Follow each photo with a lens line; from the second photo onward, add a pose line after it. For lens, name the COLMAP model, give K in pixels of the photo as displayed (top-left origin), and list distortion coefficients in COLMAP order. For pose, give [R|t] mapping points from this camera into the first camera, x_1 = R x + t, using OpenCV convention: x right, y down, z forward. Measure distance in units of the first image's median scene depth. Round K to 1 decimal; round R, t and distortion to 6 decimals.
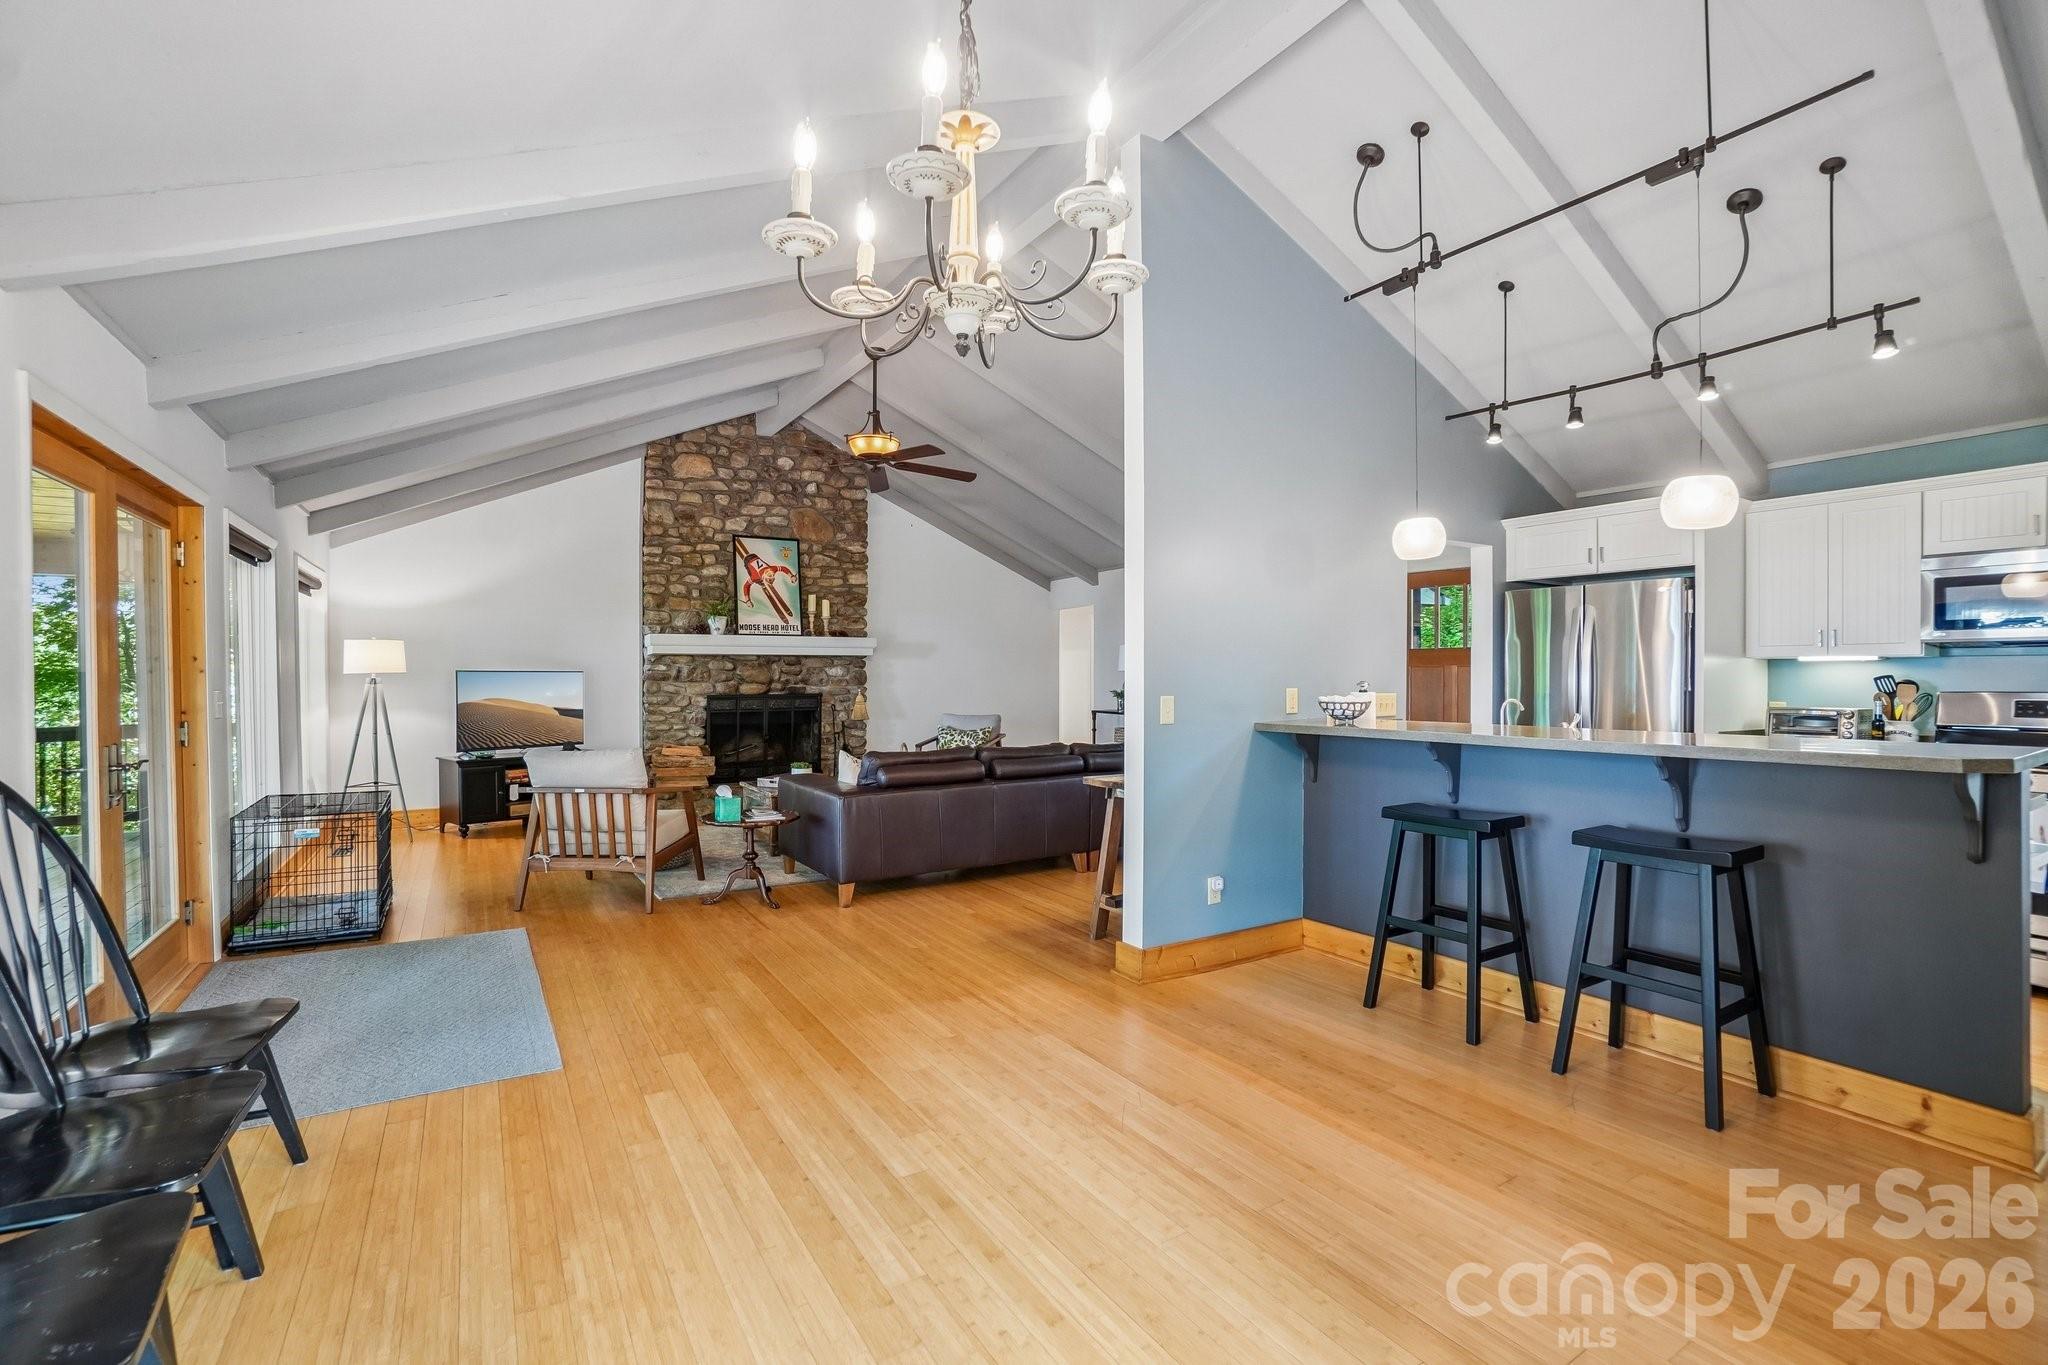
lens RADIAL K [[907.5, 0, 1020.1], [0, 907.5, 678.7], [0, 0, 1]] dist [-0.054882, 0.026865]
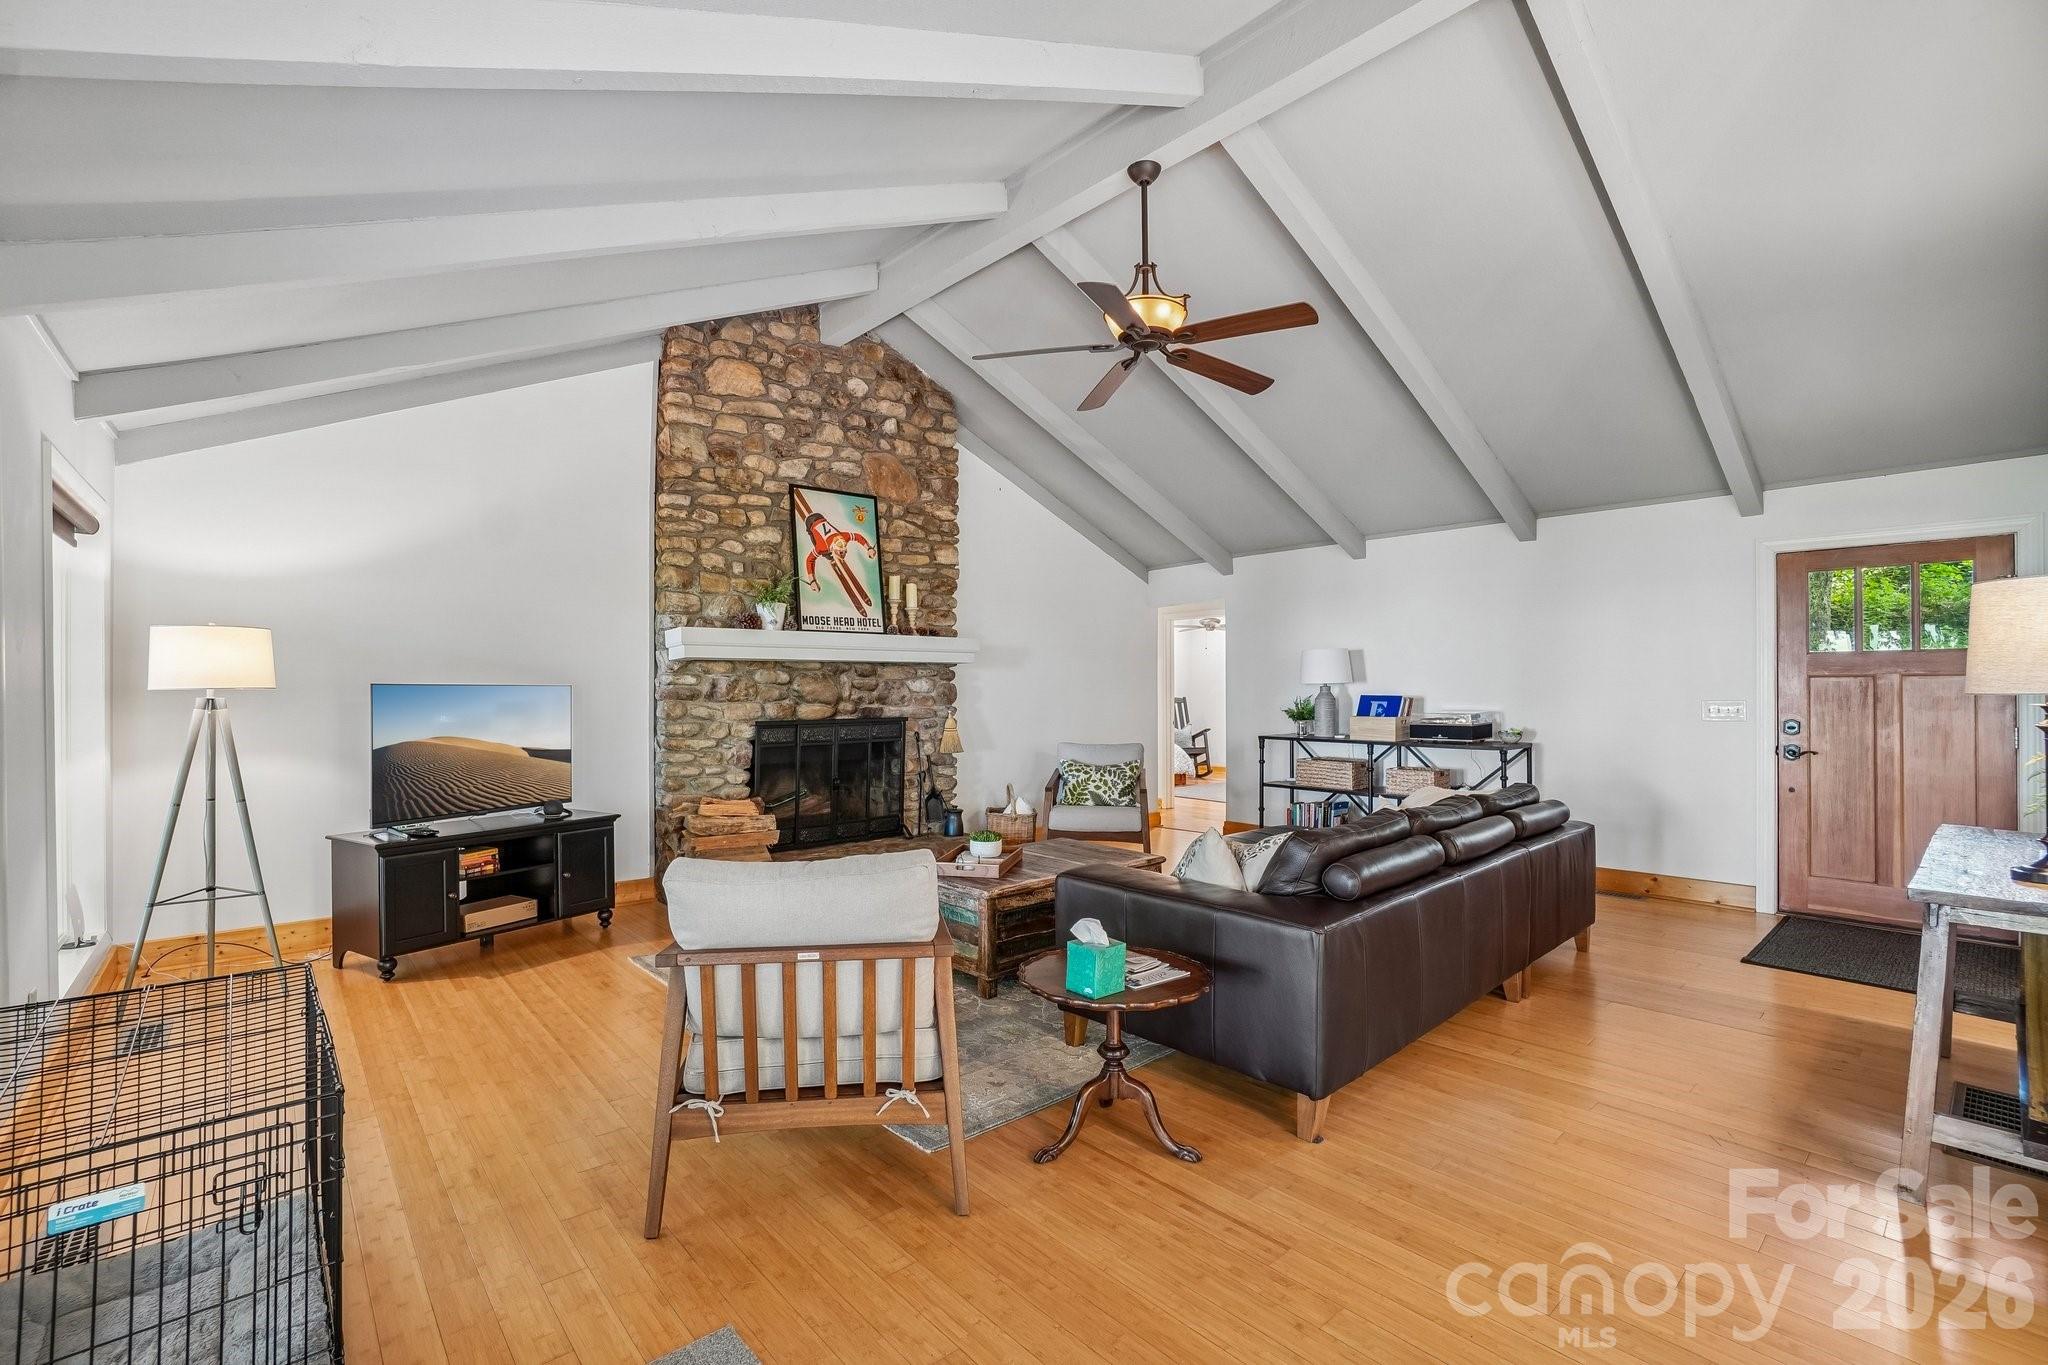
lens RADIAL K [[907.5, 0, 1020.1], [0, 907.5, 678.7], [0, 0, 1]] dist [-0.054882, 0.026865]
pose [[0.986860, -0.001058, 0.161576, -0.257269], [0.003828, 0.999851, -0.016830, -0.001089], [-0.161534, 0.017227, 0.986717, 0.305117]]
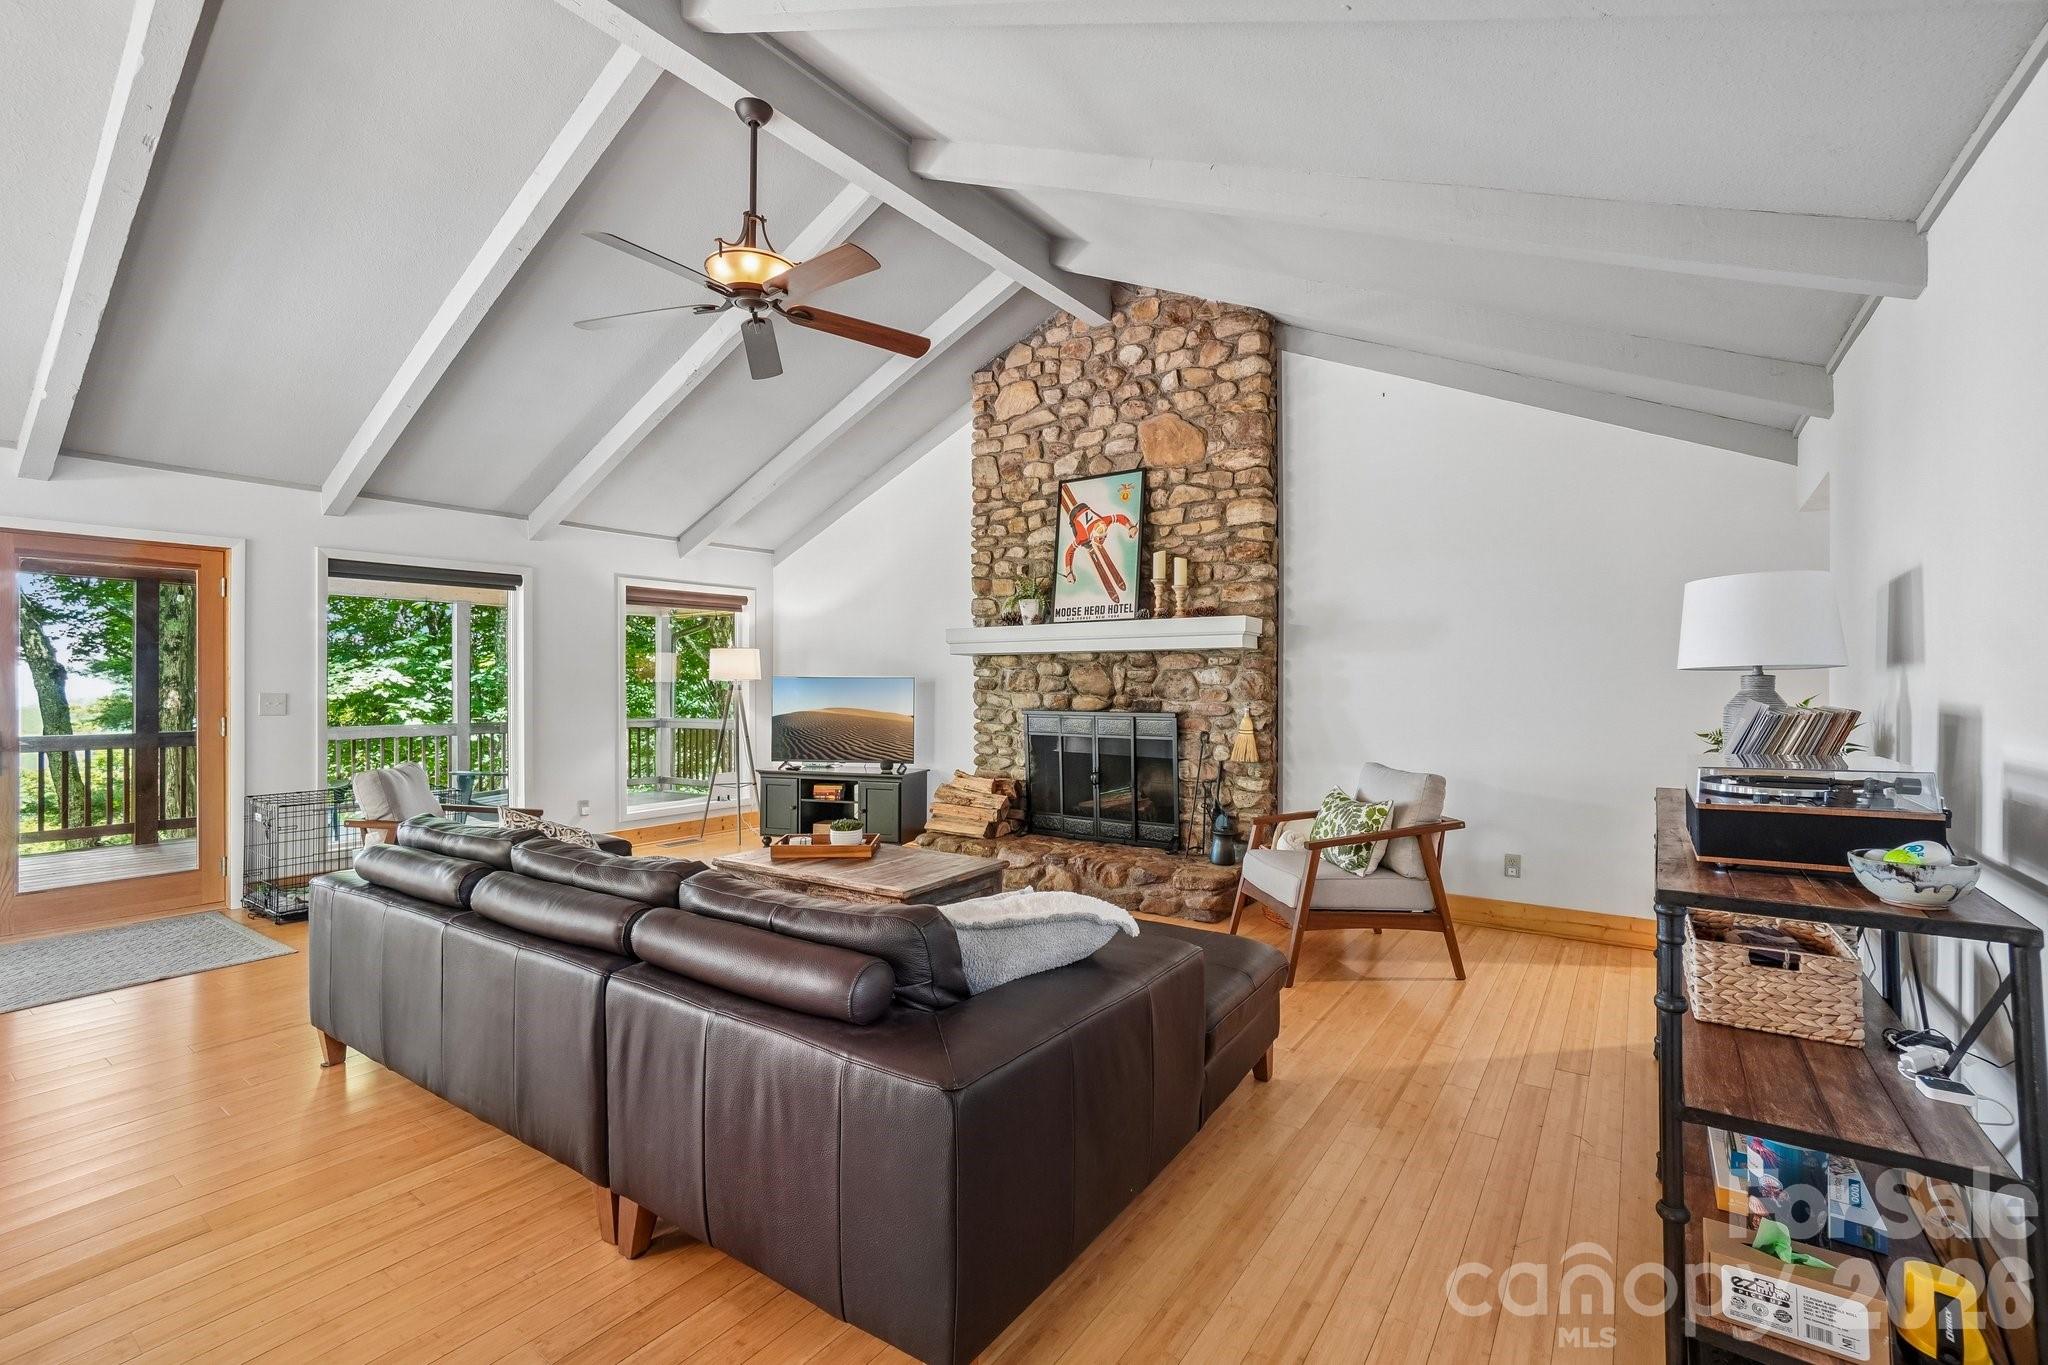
lens RADIAL K [[907.5, 0, 1020.1], [0, 907.5, 678.7], [0, 0, 1]] dist [-0.054882, 0.026865]
pose [[0.390944, -0.002822, -0.920410, 0.312516], [-0.004927, 0.999975, -0.005159, -0.003122], [0.920401, 0.006552, 0.390920, 0.698297]]
